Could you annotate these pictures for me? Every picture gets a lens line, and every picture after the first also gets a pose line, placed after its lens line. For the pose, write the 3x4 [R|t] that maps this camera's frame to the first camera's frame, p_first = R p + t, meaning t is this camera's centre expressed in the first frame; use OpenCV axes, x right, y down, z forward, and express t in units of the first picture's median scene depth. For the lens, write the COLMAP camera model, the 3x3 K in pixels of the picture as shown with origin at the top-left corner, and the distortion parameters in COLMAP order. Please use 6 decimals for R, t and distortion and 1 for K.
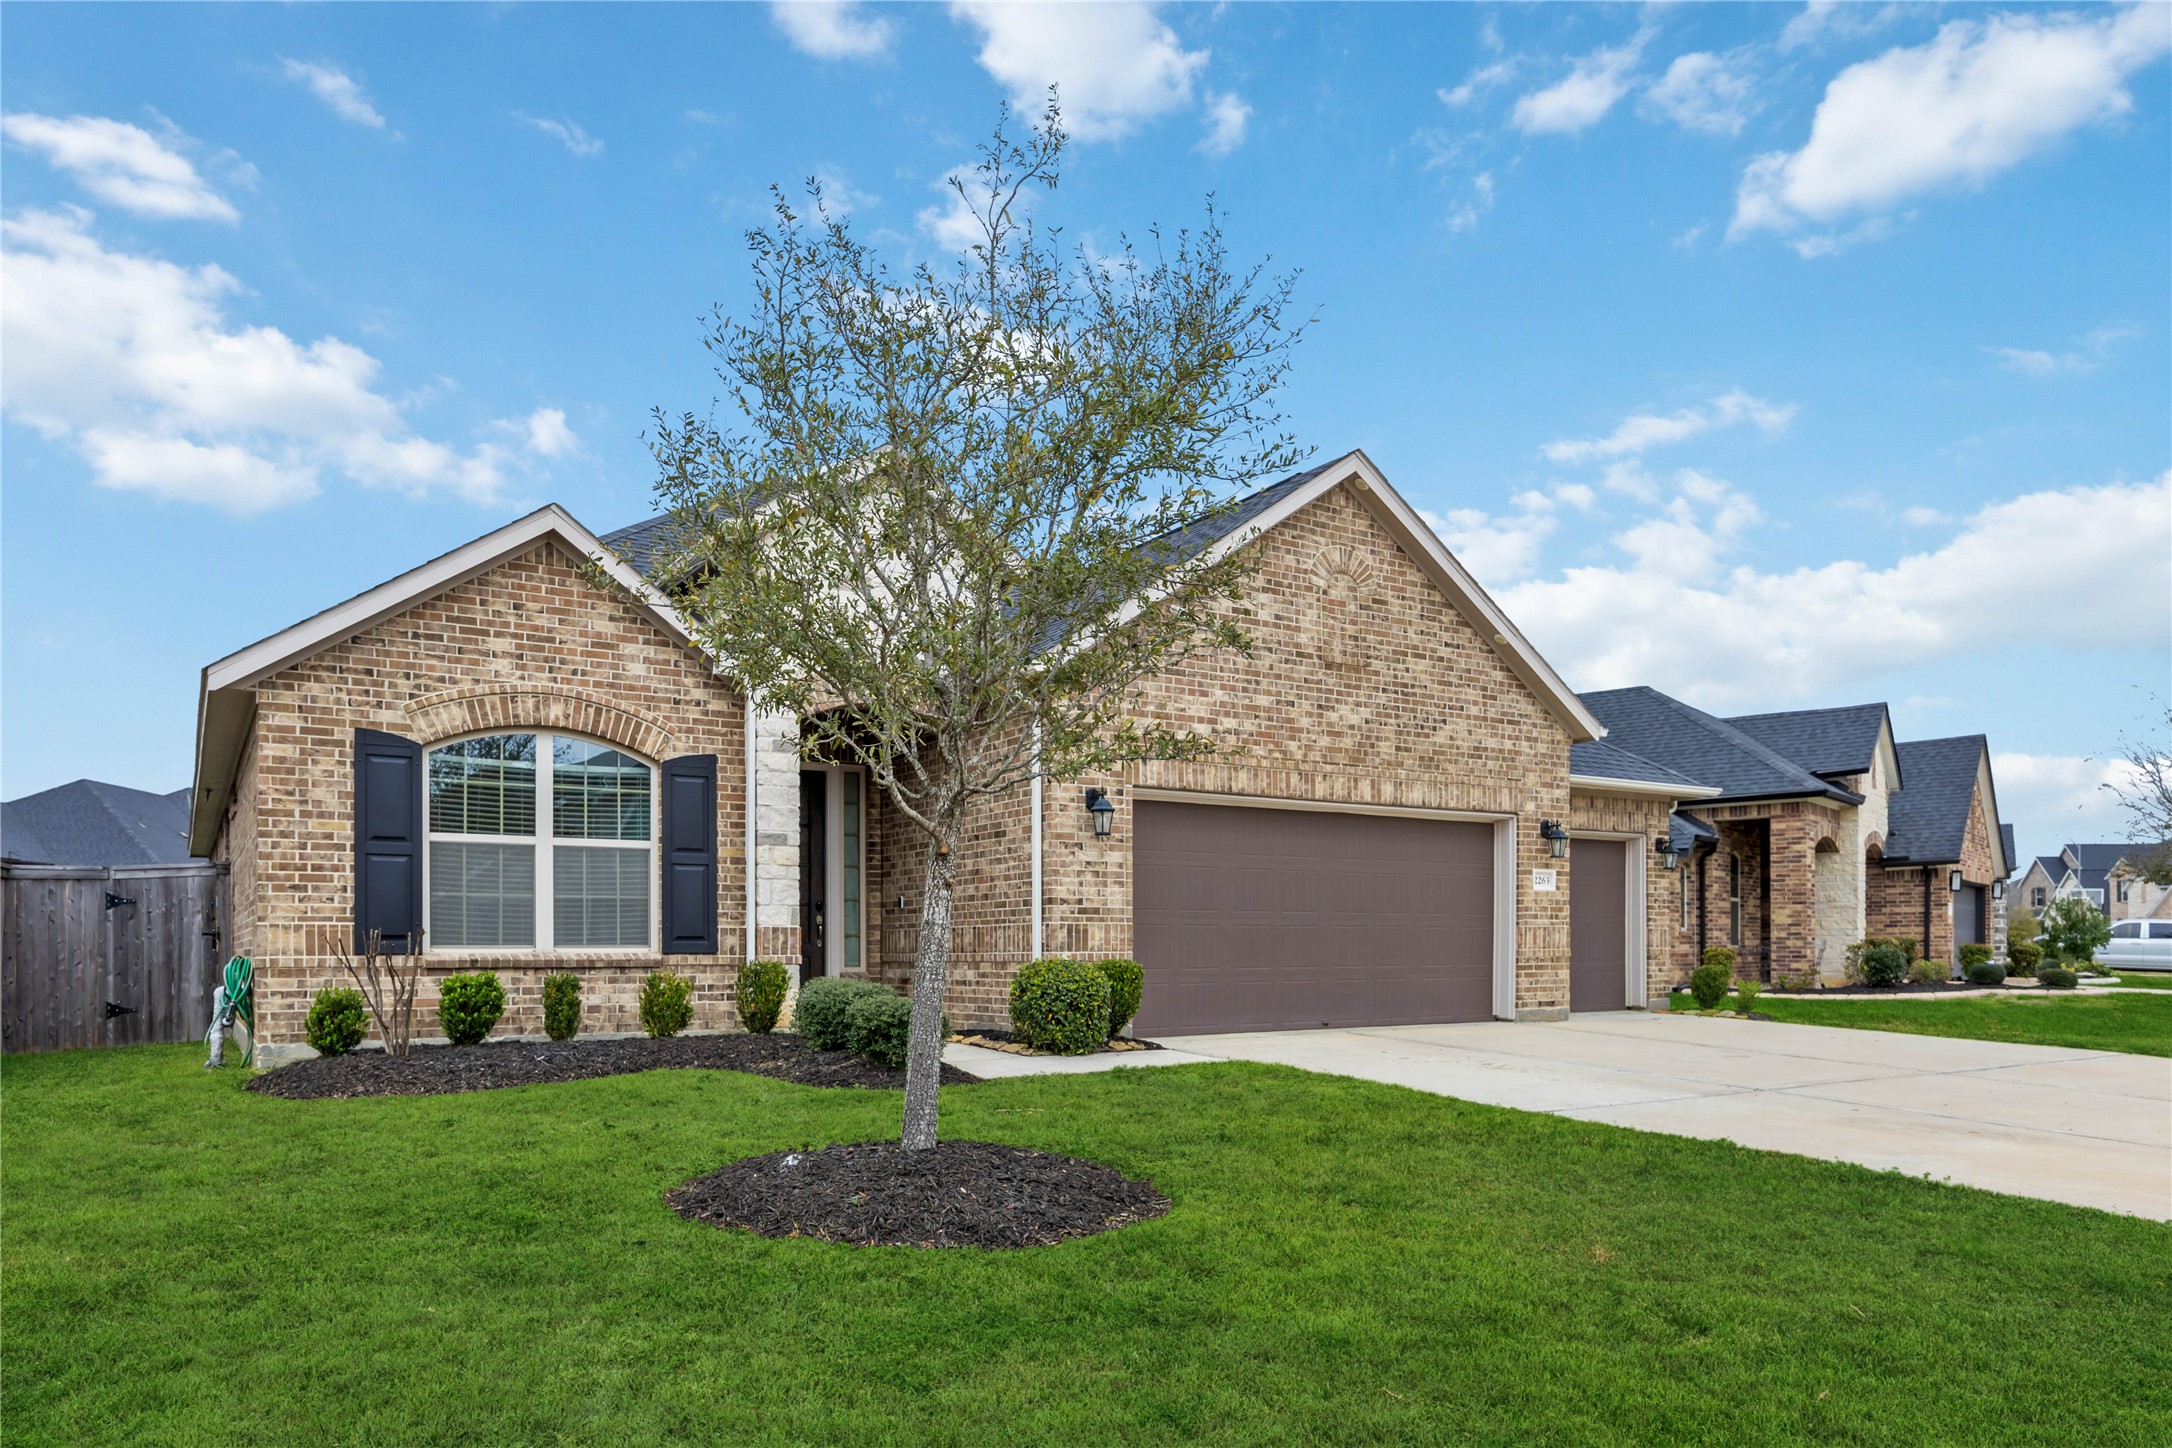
lens RADIAL K [[1328.0, 0, 1085.2], [0, 1328.0, 664.2], [0, 0, 1]] dist [-0.000559, 0.000125]
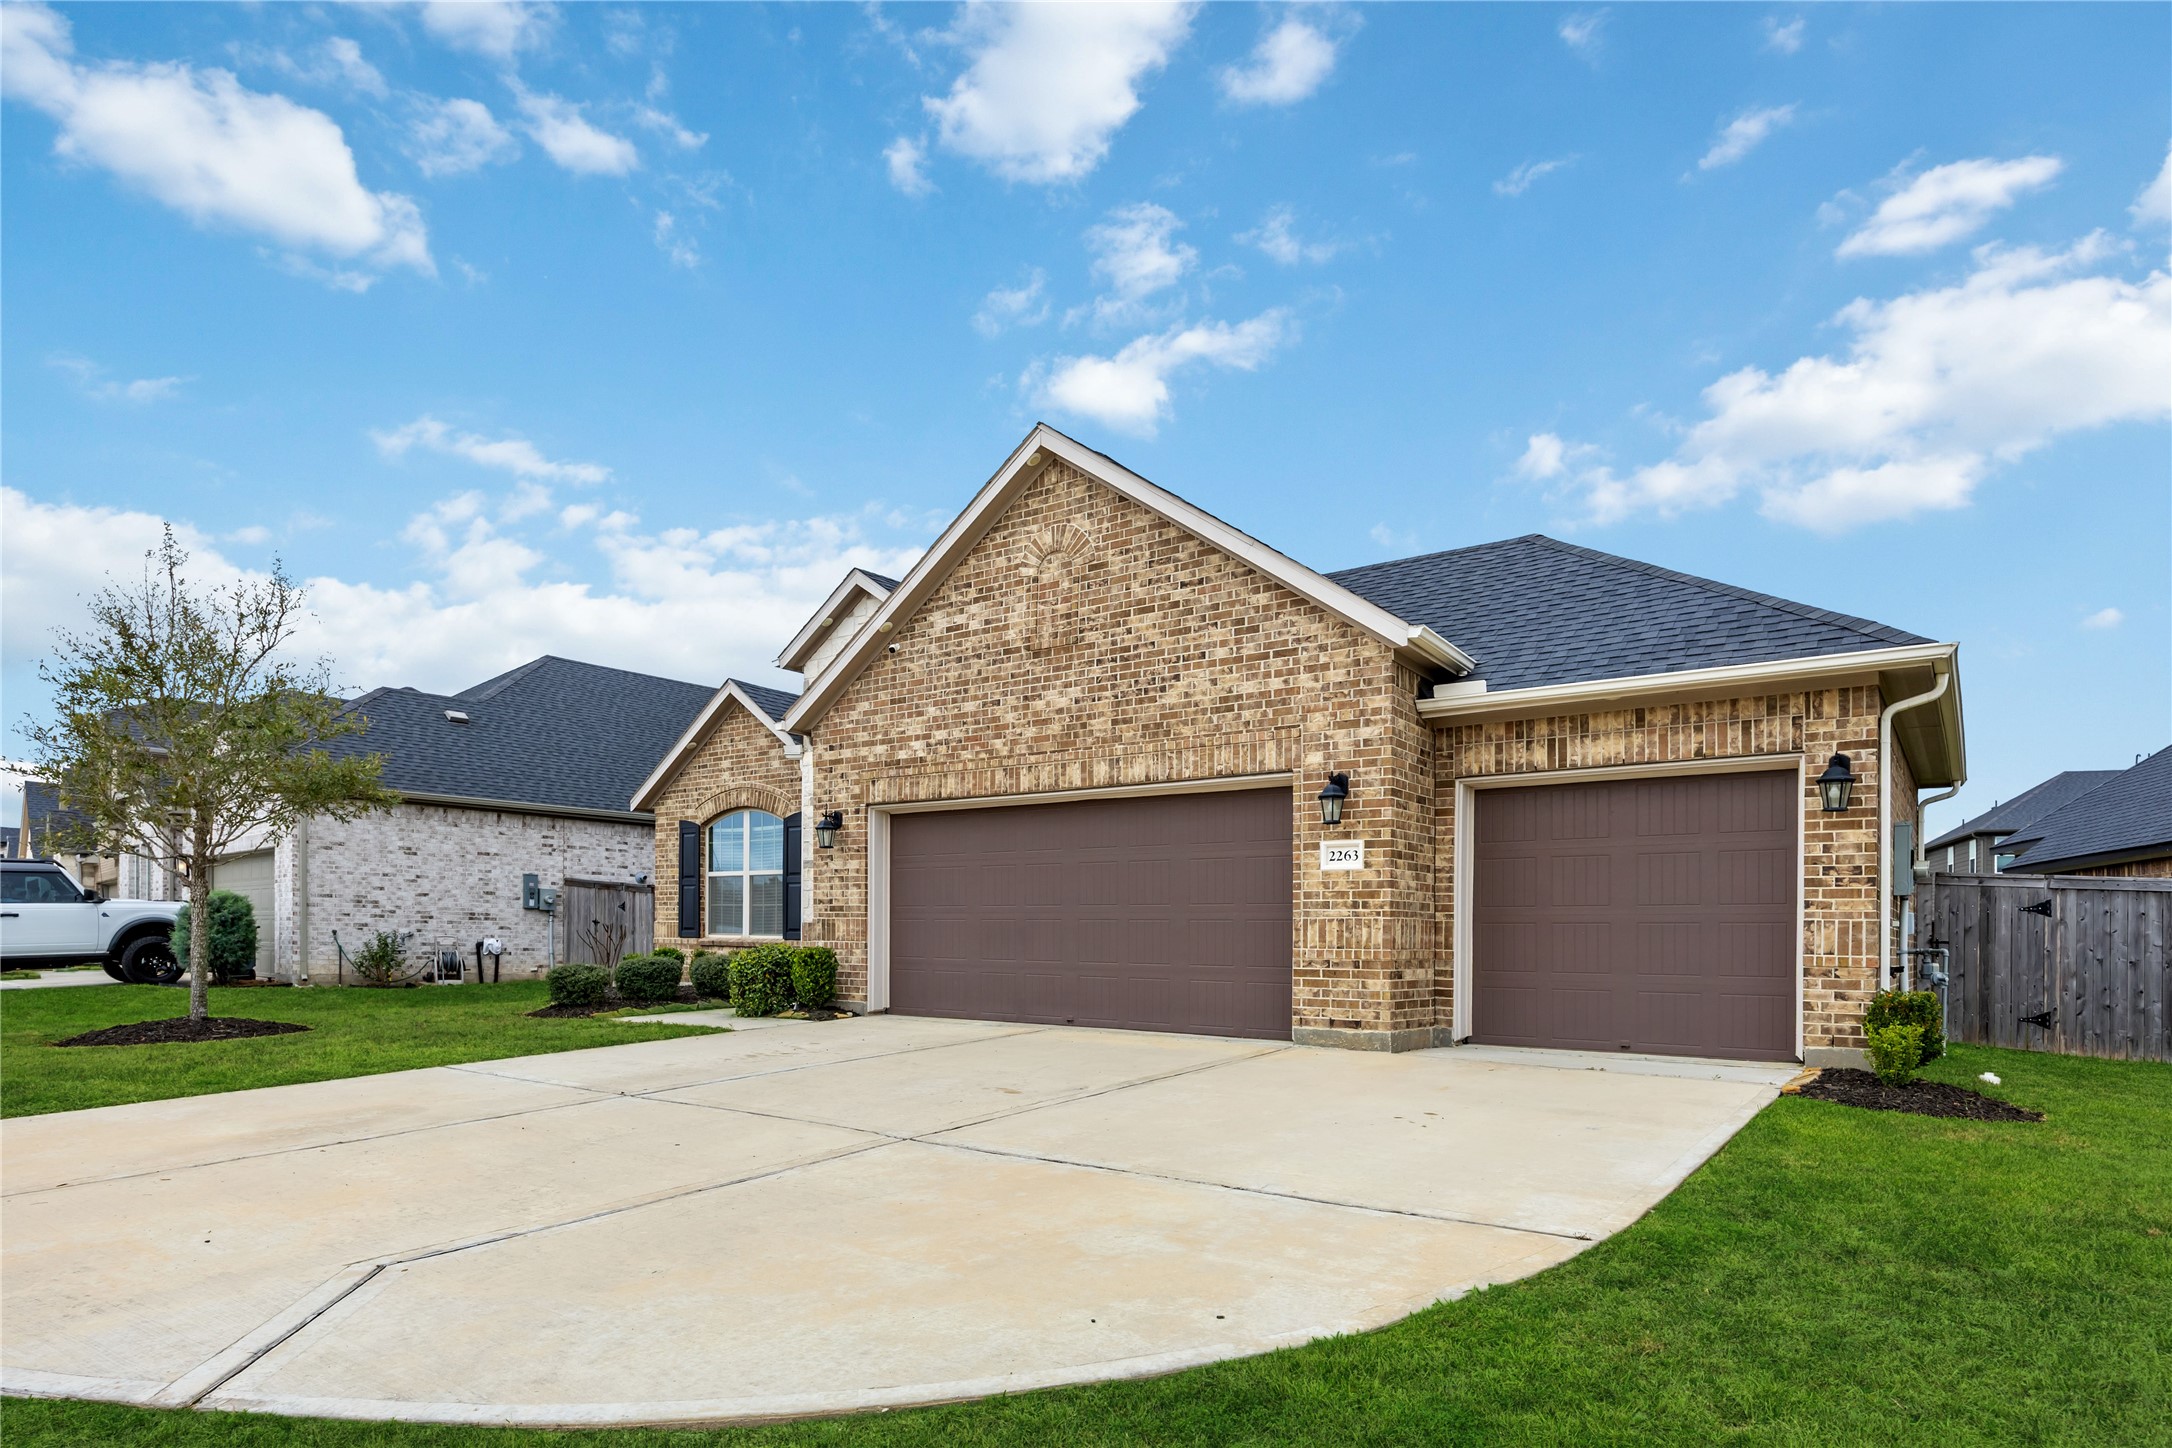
lens RADIAL K [[1145.5, 0, 1086.0], [0, 1145.5, 724.0], [0, 0, 1]] dist [-0.001541, -0.000210]
pose [[0.392015, -0.162062, -0.905572, 0.950355], [0.177560, 0.979181, -0.098371, 0.140628], [0.902661, -0.122230, 0.412630, 0.678525]]
